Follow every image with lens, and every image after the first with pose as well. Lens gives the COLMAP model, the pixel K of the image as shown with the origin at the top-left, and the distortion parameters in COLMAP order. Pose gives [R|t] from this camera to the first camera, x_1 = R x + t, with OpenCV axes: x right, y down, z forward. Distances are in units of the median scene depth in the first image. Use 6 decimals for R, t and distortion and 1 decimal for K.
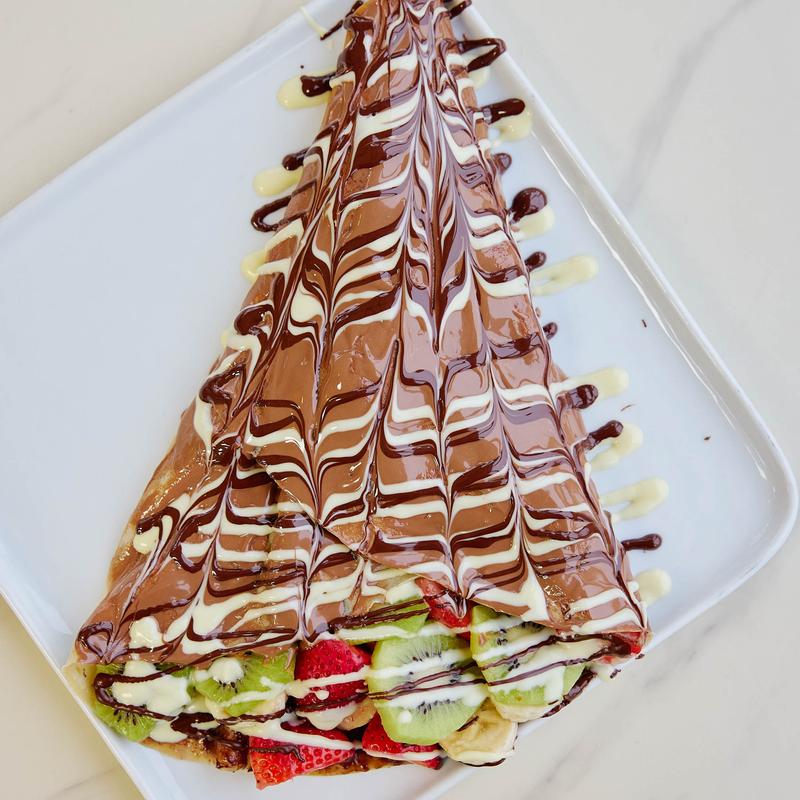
lens RADIAL K [[1643.5, 0, 400.0], [0, 1643.5, 400.0], [0, 0, 1]] dist [-0.052063, 0.157760]
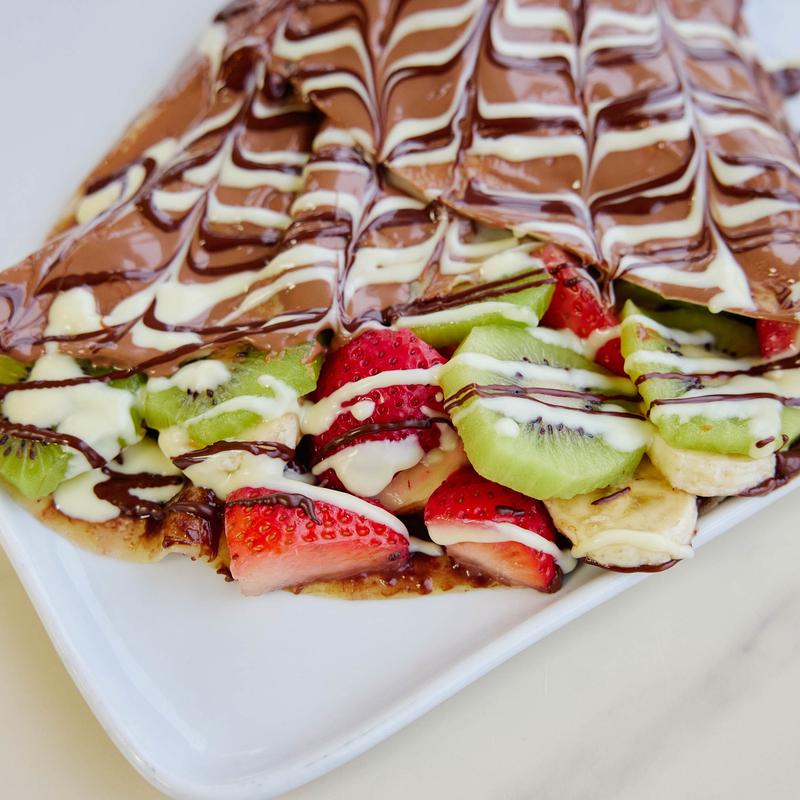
lens RADIAL K [[1643.5, 0, 400.0], [0, 1643.5, 400.0], [0, 0, 1]] dist [-0.052063, 0.157760]
pose [[0.997576, 0.063380, -0.028724, -0.017794], [-0.069585, 0.909554, -0.409719, 0.409829], [0.000158, 0.410724, 0.911760, 0.470437]]
